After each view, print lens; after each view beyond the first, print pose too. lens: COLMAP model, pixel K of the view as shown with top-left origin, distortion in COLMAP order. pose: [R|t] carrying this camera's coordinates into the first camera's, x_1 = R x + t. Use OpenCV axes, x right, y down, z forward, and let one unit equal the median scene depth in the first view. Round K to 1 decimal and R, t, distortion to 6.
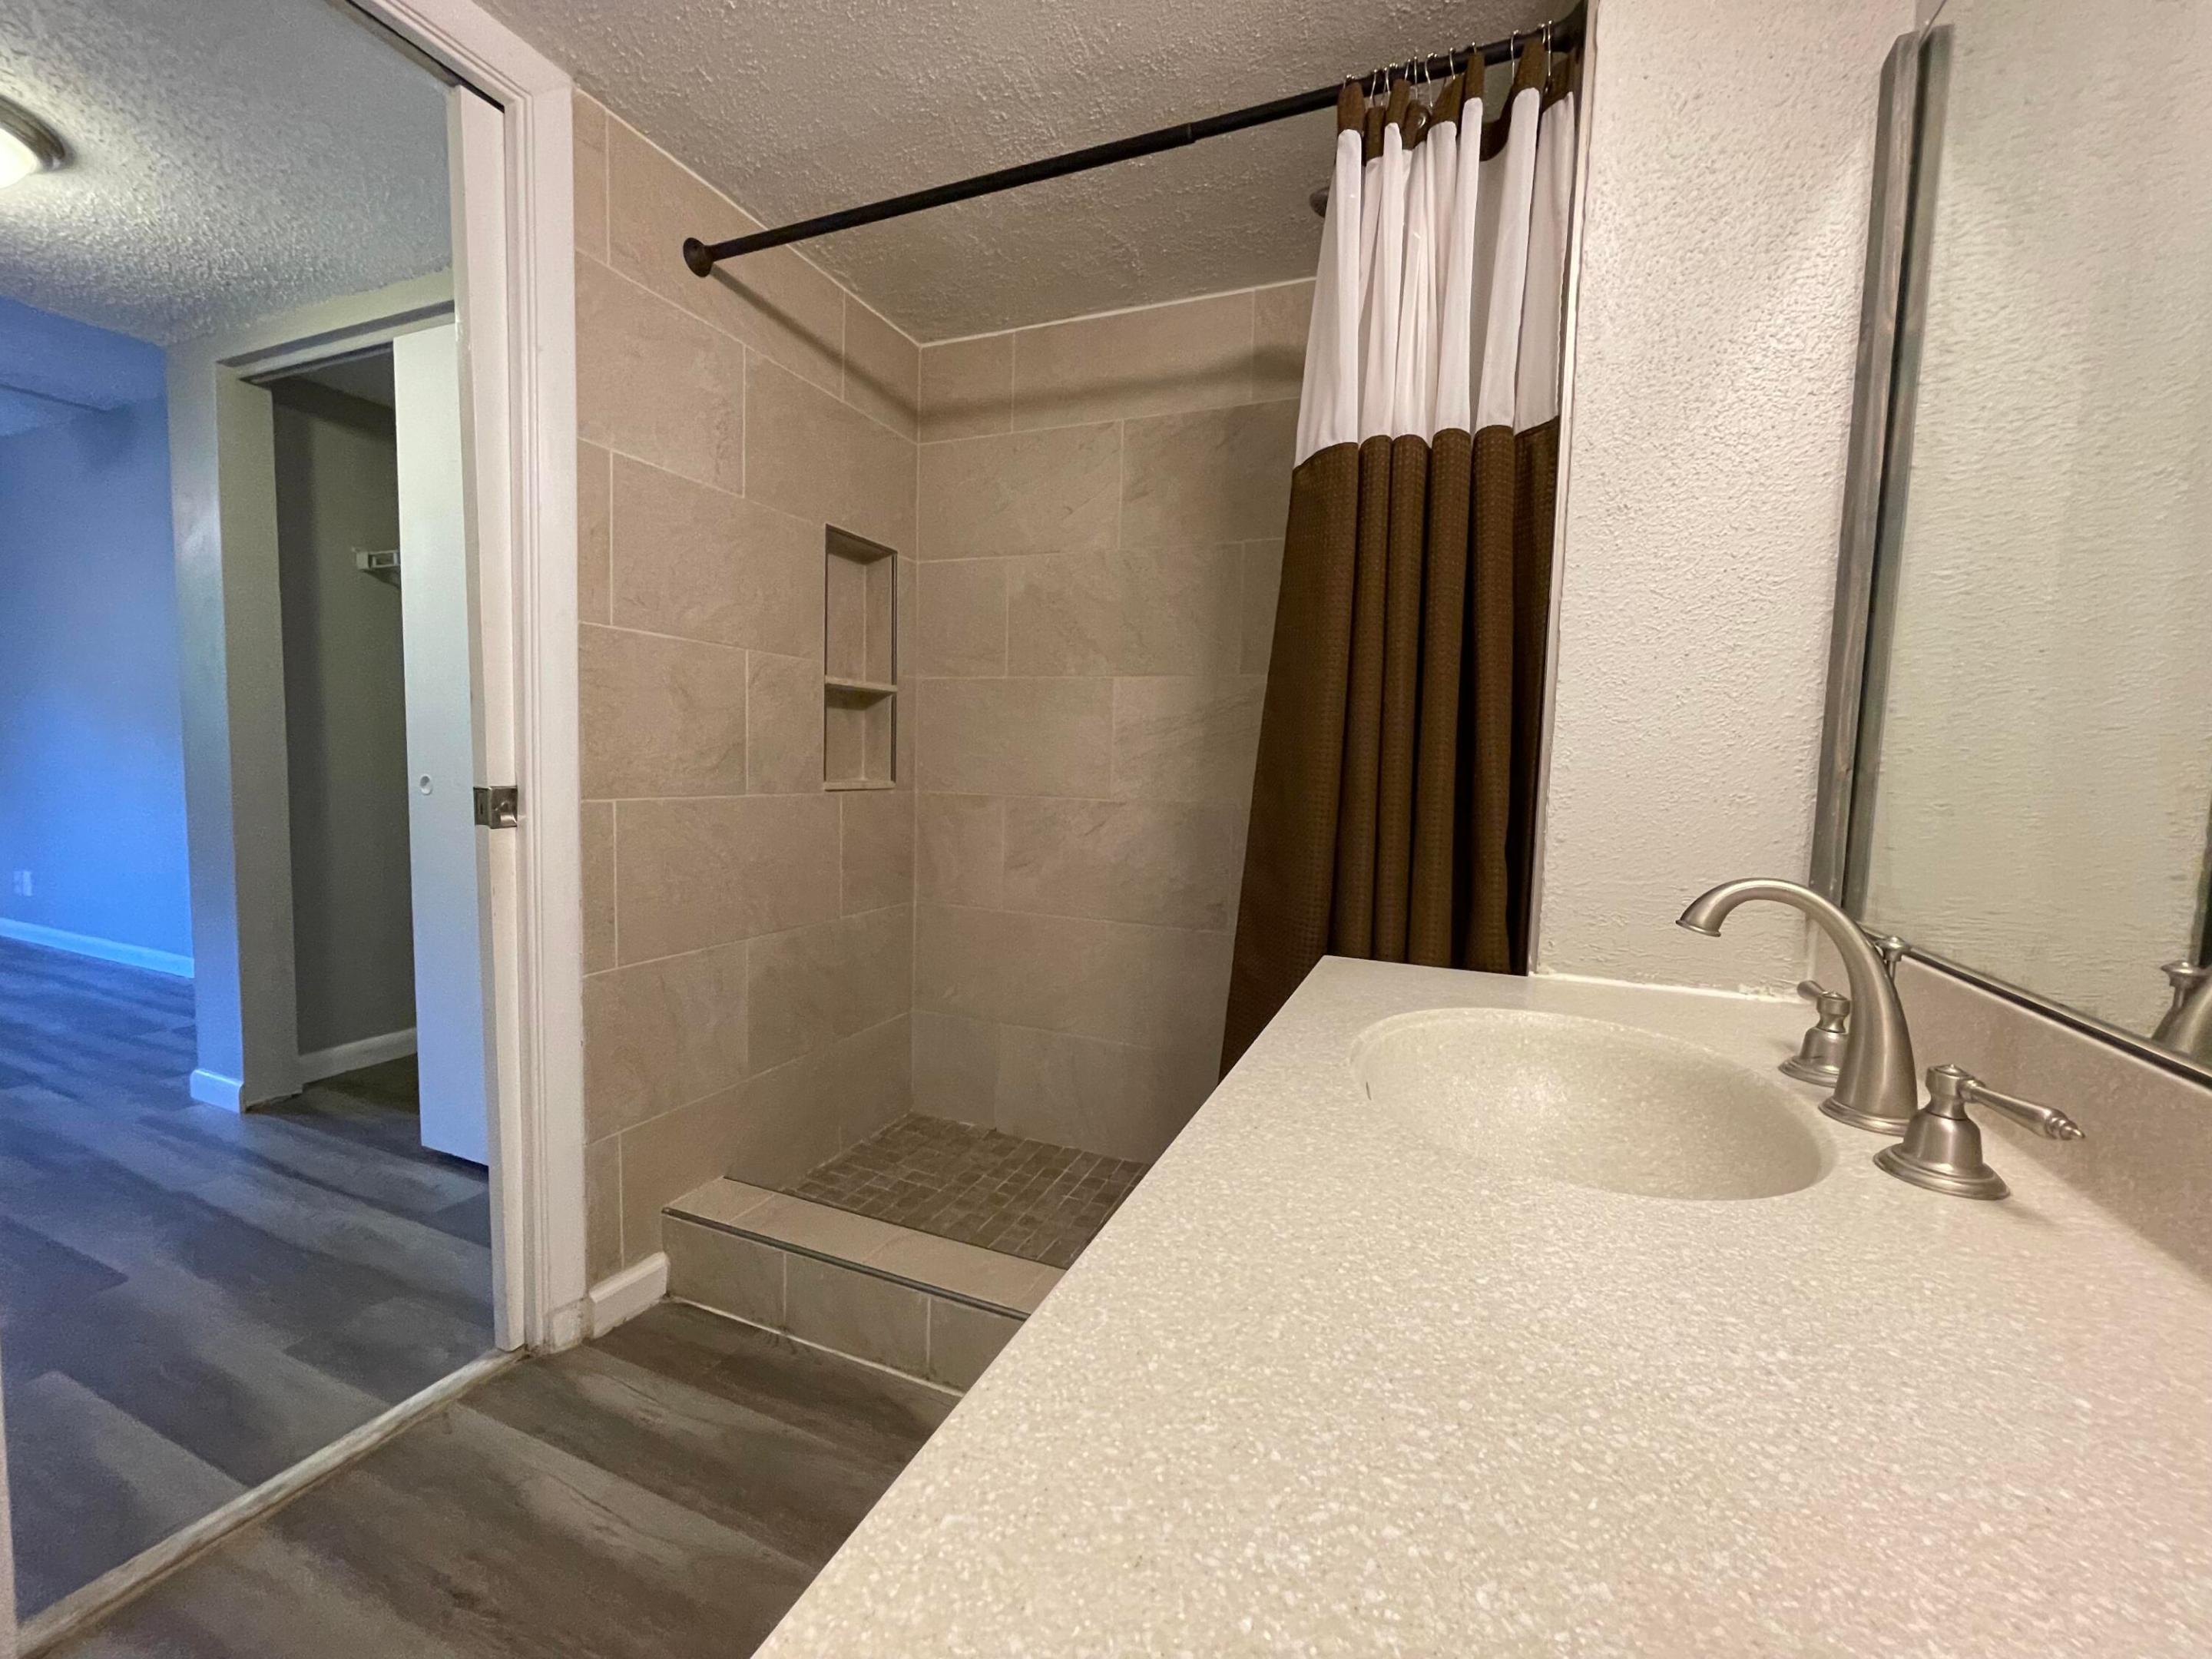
lens RADIAL K [[900.4, 0, 1100.1], [0, 900.4, 823.3], [0, 0, 1]] dist [0.001945, 0.000407]
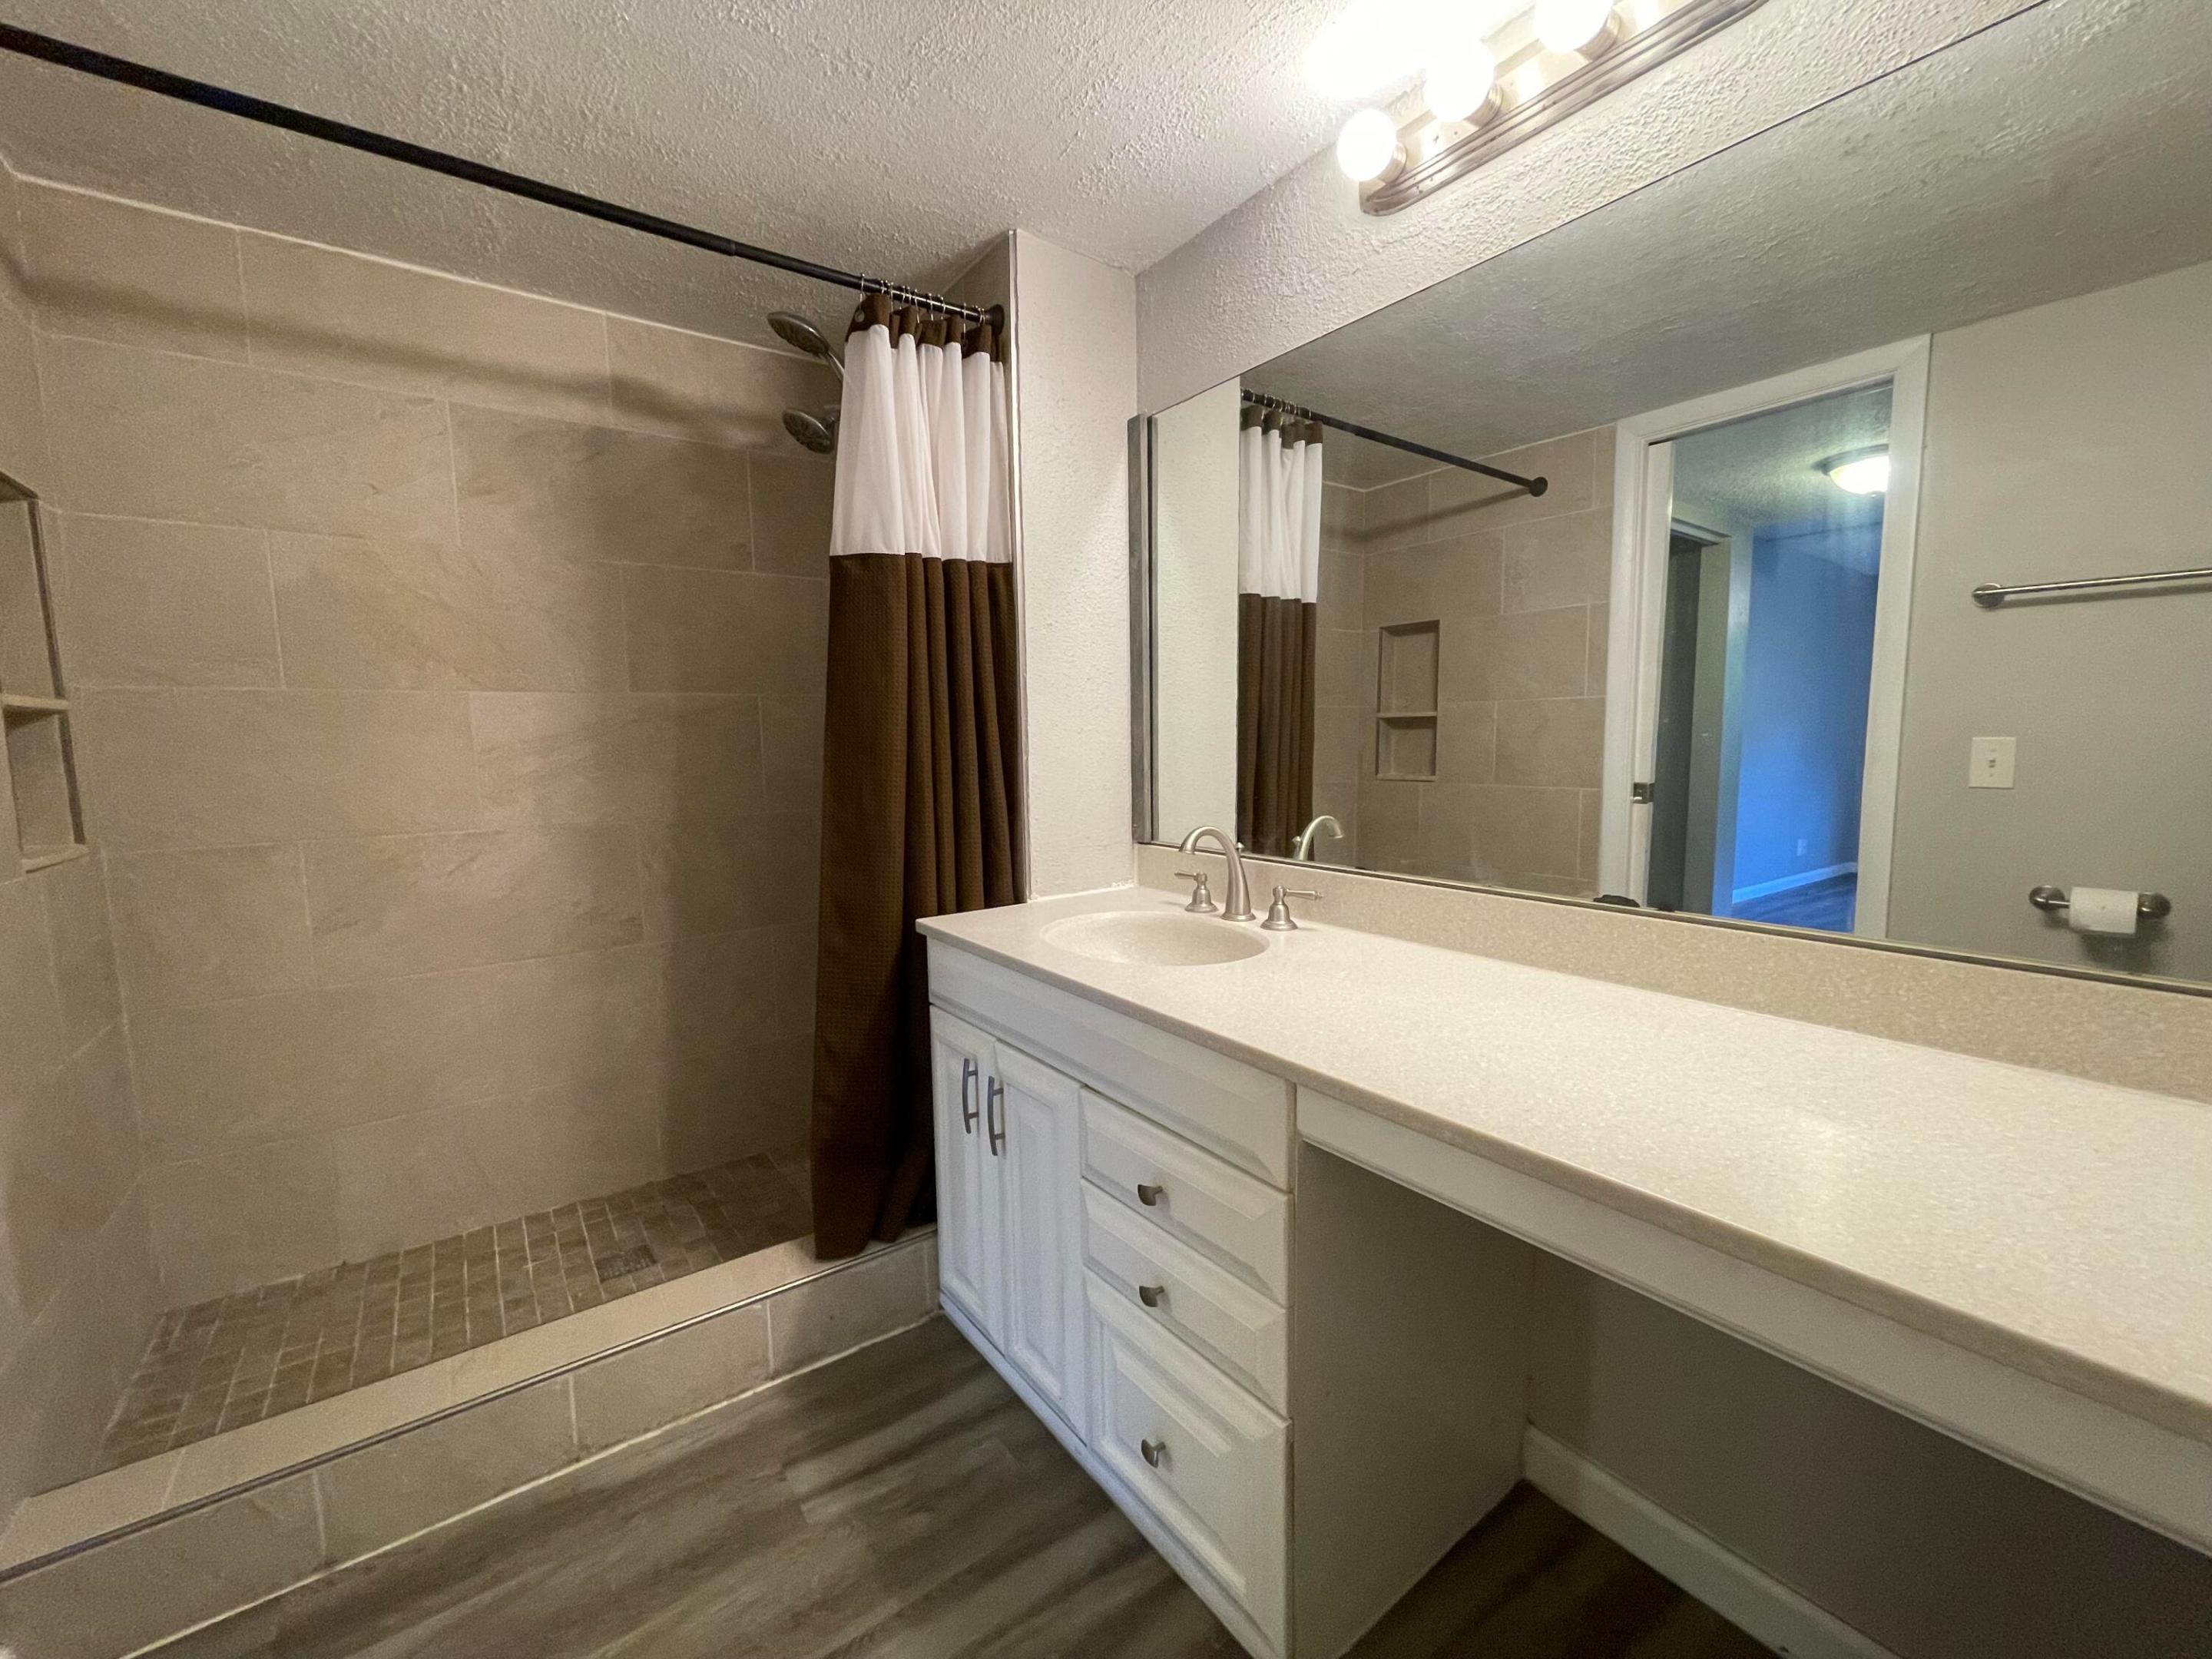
lens RADIAL K [[900.4, 0, 1100.1], [0, 900.4, 823.3], [0, 0, 1]] dist [0.001945, 0.000407]
pose [[0.520031, -0.120306, 0.845633, -0.439639], [0.092106, 0.992156, 0.084510, -0.053590], [-0.849167, 0.033940, 0.527033, 0.008891]]
